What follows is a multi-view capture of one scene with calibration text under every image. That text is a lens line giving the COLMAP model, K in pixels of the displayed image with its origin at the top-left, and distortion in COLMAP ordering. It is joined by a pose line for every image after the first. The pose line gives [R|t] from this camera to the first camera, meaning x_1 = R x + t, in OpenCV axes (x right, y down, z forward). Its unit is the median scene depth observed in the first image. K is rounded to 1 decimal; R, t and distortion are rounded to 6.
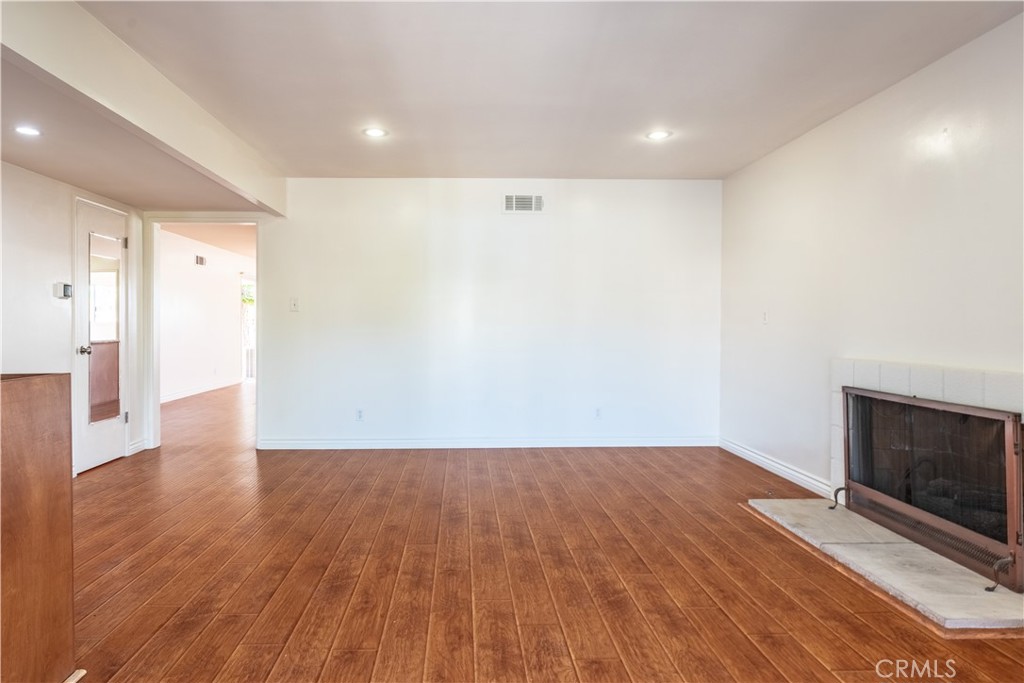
lens RADIAL K [[557.0, 0, 508.8], [0, 557.0, 326.8], [0, 0, 1]] dist [-0.004632, -0.000085]
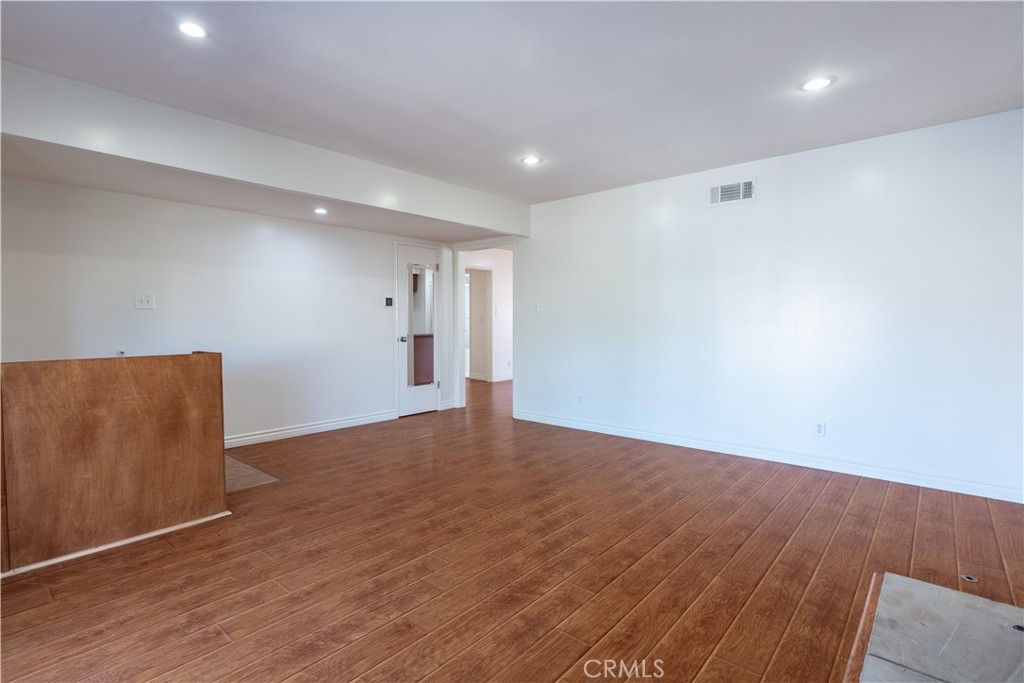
lens RADIAL K [[499.4, 0, 512.0], [0, 499.4, 341.5], [0, 0, 1]] dist [-0.003800, -0.000226]
pose [[0.732416, 0.029043, -0.680238, 0.607836], [-0.002369, 0.999192, 0.040110, -0.013052], [0.680854, -0.027765, 0.731893, 0.252908]]
